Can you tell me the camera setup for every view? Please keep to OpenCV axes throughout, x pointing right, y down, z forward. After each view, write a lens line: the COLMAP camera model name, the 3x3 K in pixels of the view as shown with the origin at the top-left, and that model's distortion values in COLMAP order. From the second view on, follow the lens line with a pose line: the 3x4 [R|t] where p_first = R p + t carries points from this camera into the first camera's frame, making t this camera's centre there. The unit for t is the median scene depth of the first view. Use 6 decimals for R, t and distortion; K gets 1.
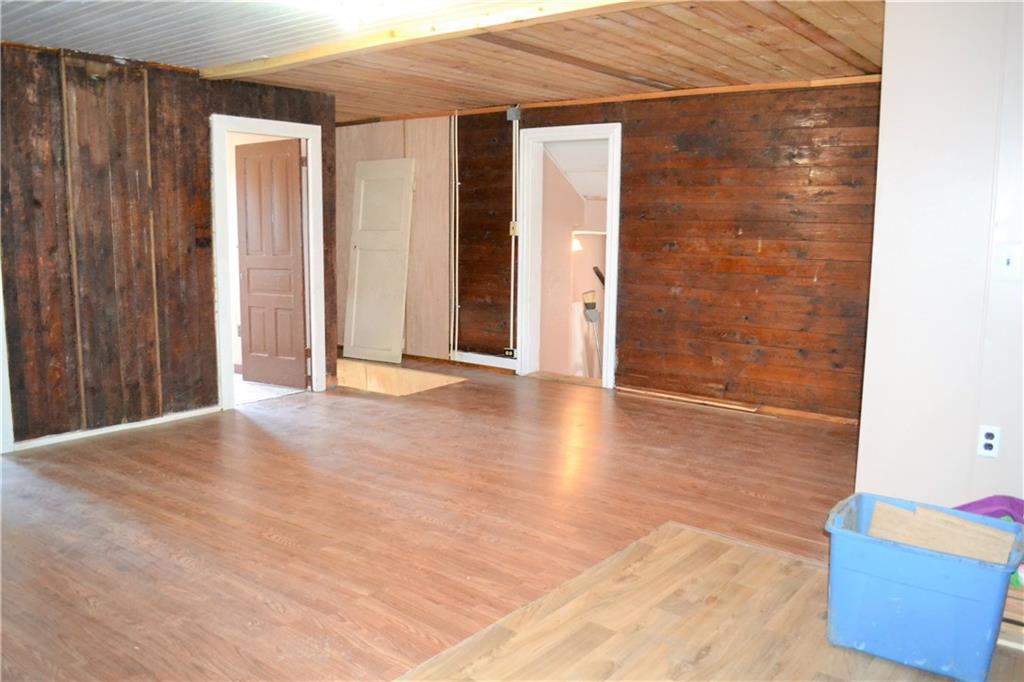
lens RADIAL K [[820.1, 0, 508.2], [0, 820.1, 348.9], [0, 0, 1]] dist [-0.080235, 0.001802]
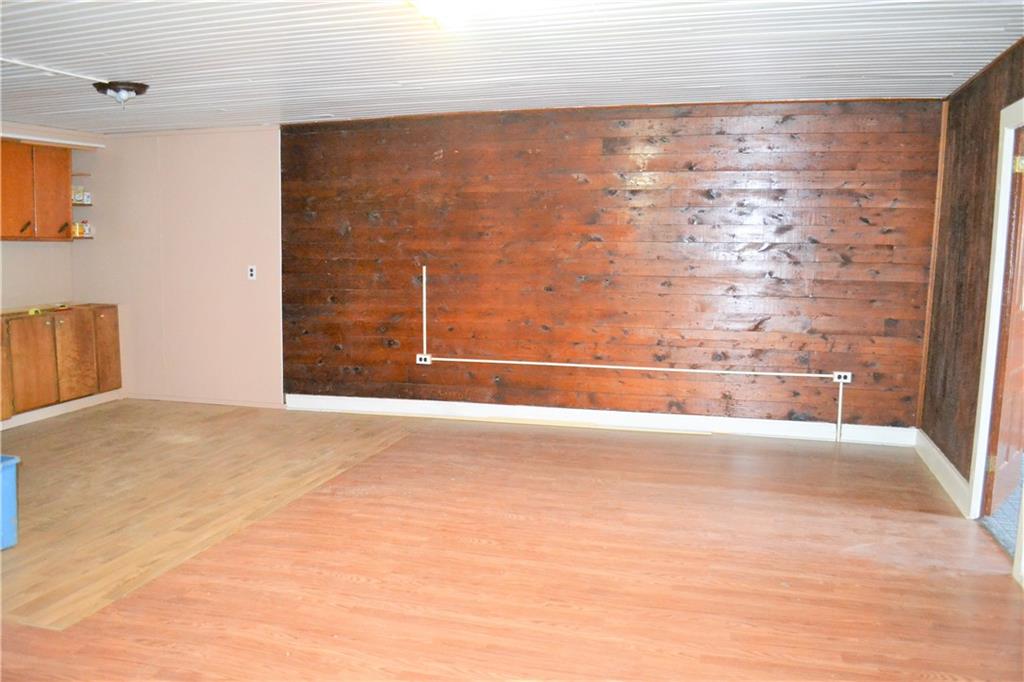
lens RADIAL K [[820.1, 0, 508.2], [0, 820.1, 348.9], [0, 0, 1]] dist [-0.080235, 0.001802]
pose [[-0.929091, 0.030820, -0.368565, 0.074536], [-0.072638, 0.961909, 0.263543, -0.299766], [0.362648, 0.271627, -0.891462, 1.870041]]
